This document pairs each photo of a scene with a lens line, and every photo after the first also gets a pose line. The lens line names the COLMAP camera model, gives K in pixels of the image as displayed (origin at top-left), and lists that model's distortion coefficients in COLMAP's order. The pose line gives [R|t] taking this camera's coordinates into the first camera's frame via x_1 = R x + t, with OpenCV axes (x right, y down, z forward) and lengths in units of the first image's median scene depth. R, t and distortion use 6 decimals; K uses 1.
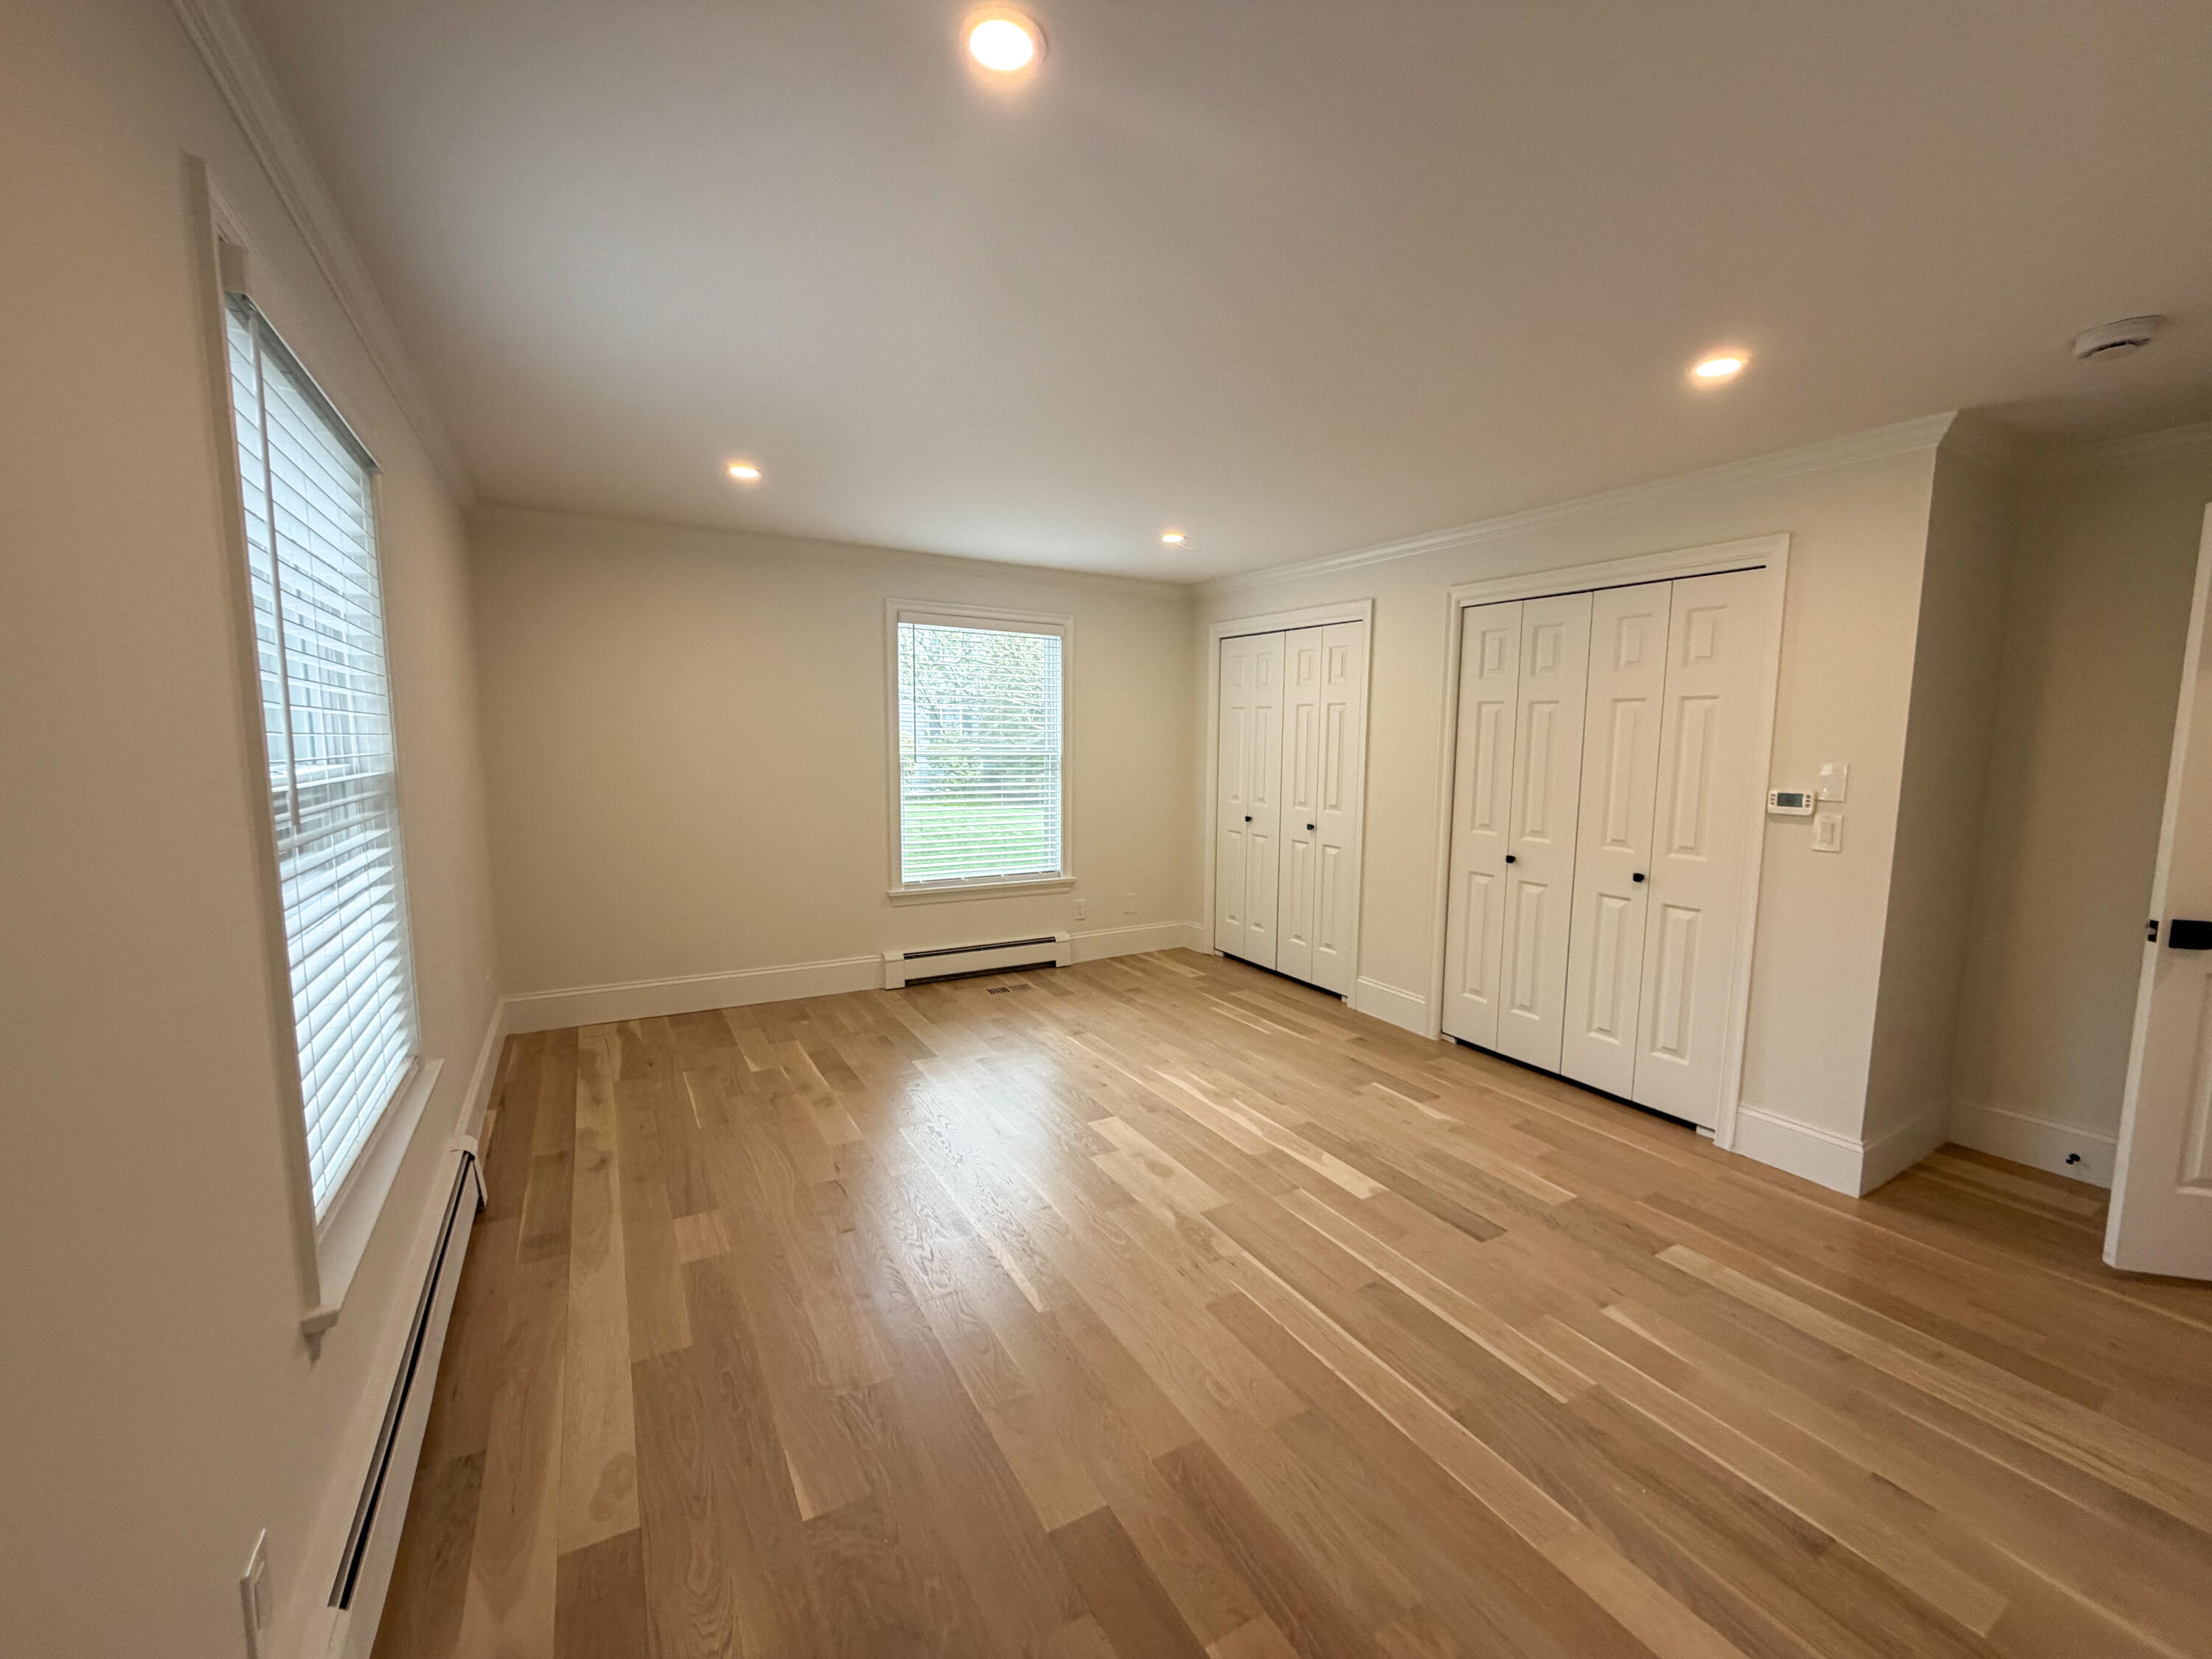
lens RADIAL K [[878.9, 0, 1105.4], [0, 878.9, 834.8], [0, 0, 1]] dist [0.007619, 0.000420]
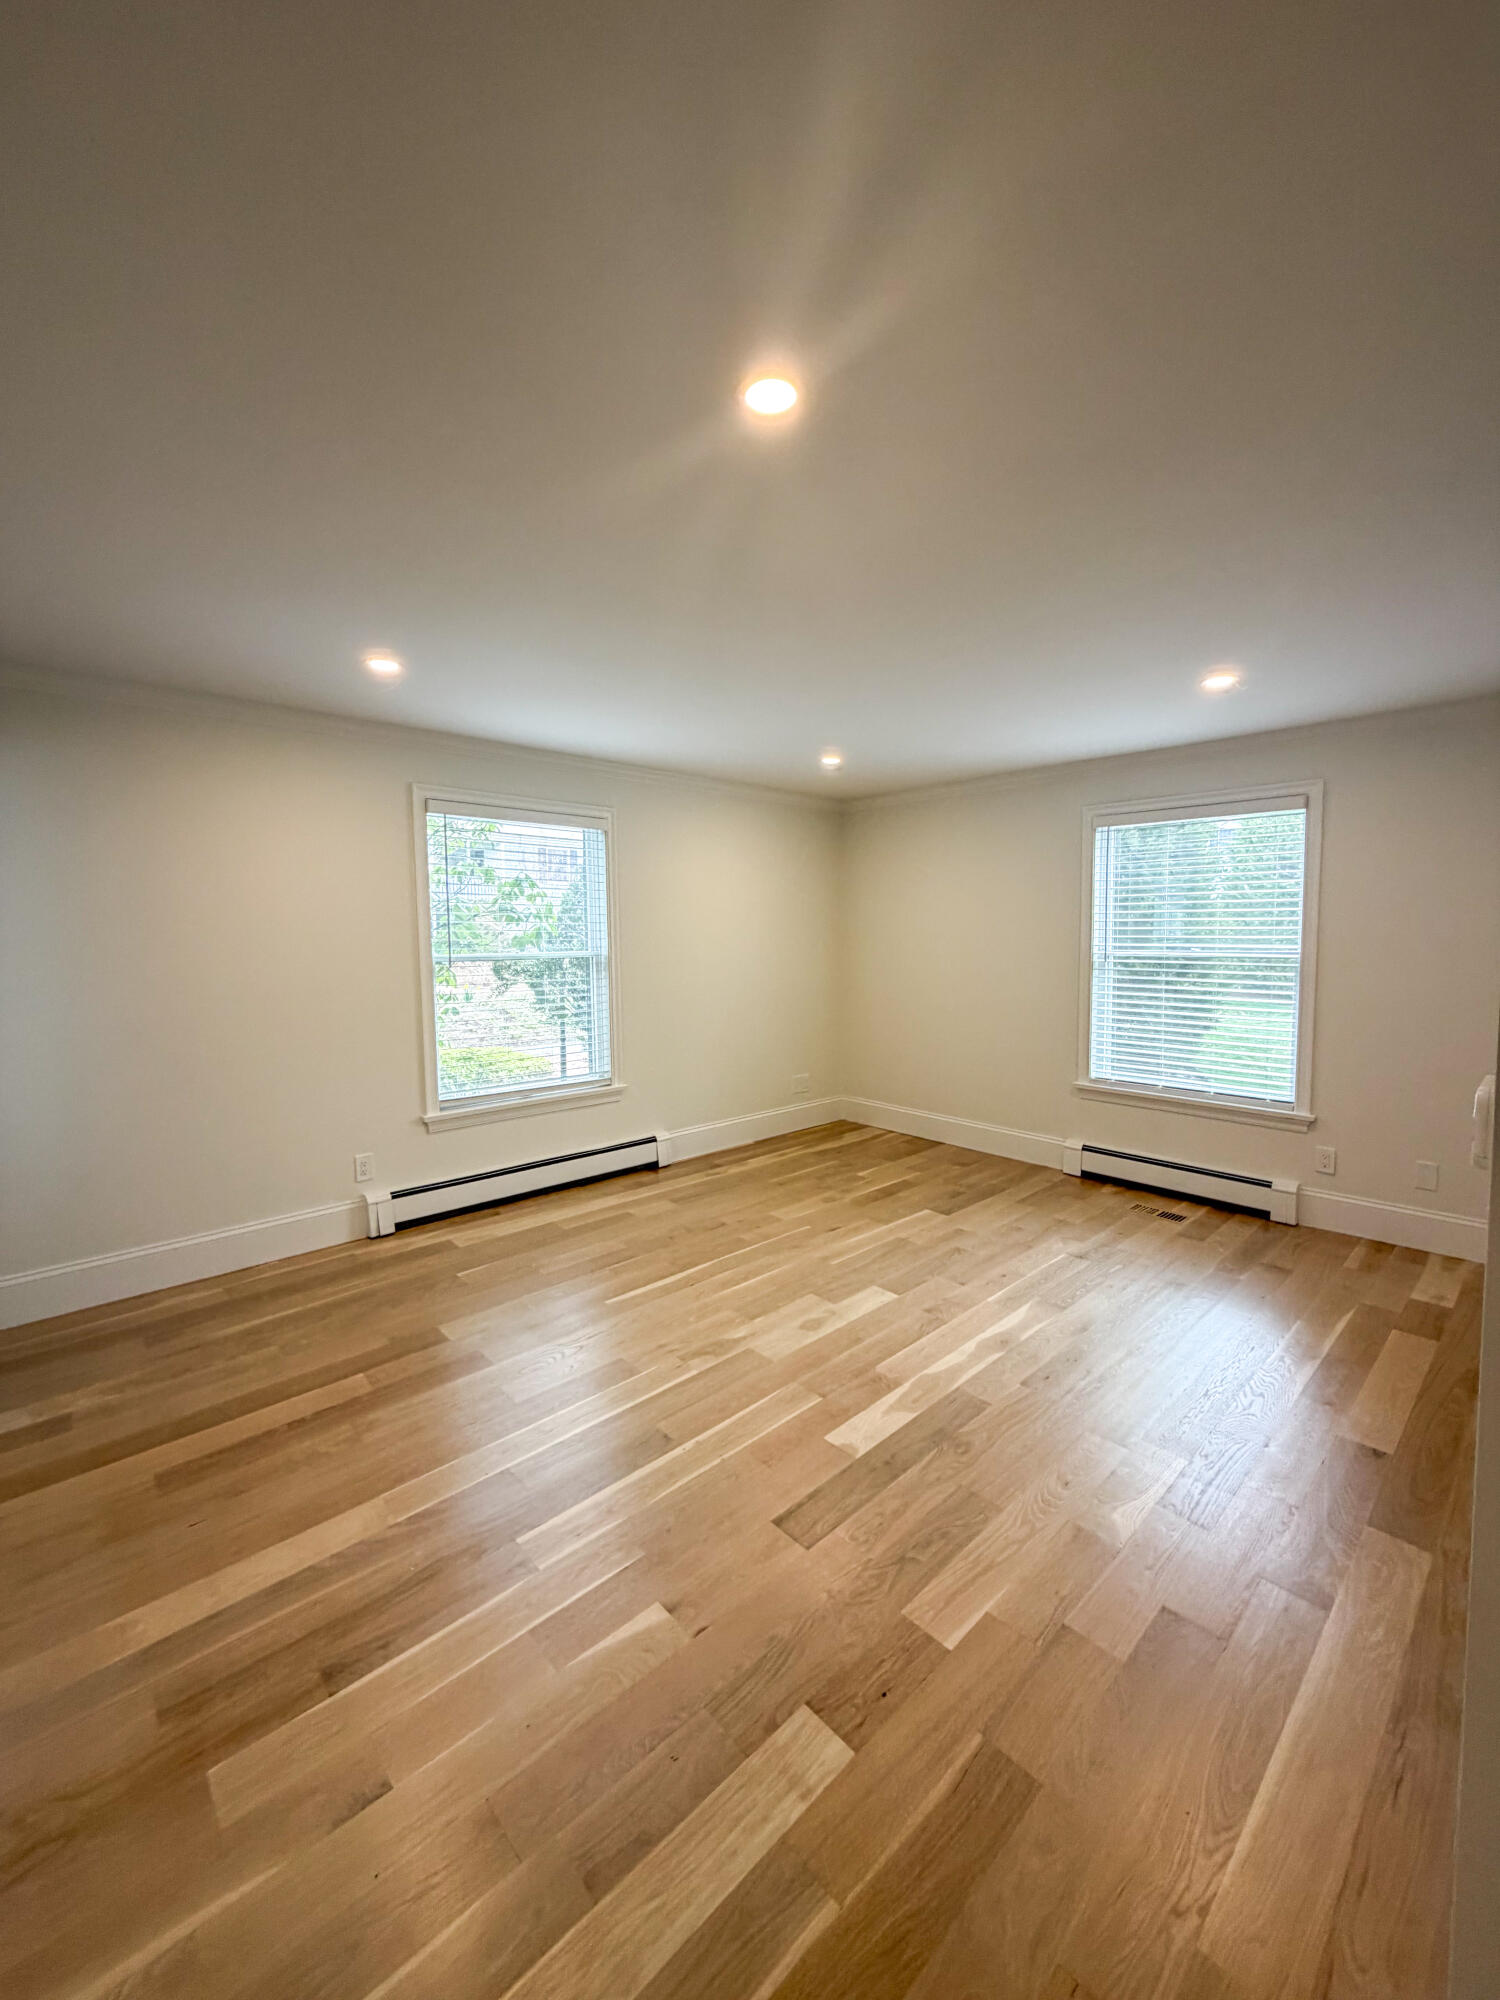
lens RADIAL K [[794.7, 0, 749.8], [0, 794.7, 992.1], [0, 0, 1]] dist [0.007619, 0.000420]
pose [[0.216172, 0.057681, -0.974650, 0.830434], [-0.098640, 0.994436, 0.036974, -0.056216], [0.971360, 0.088146, 0.220659, 0.550479]]
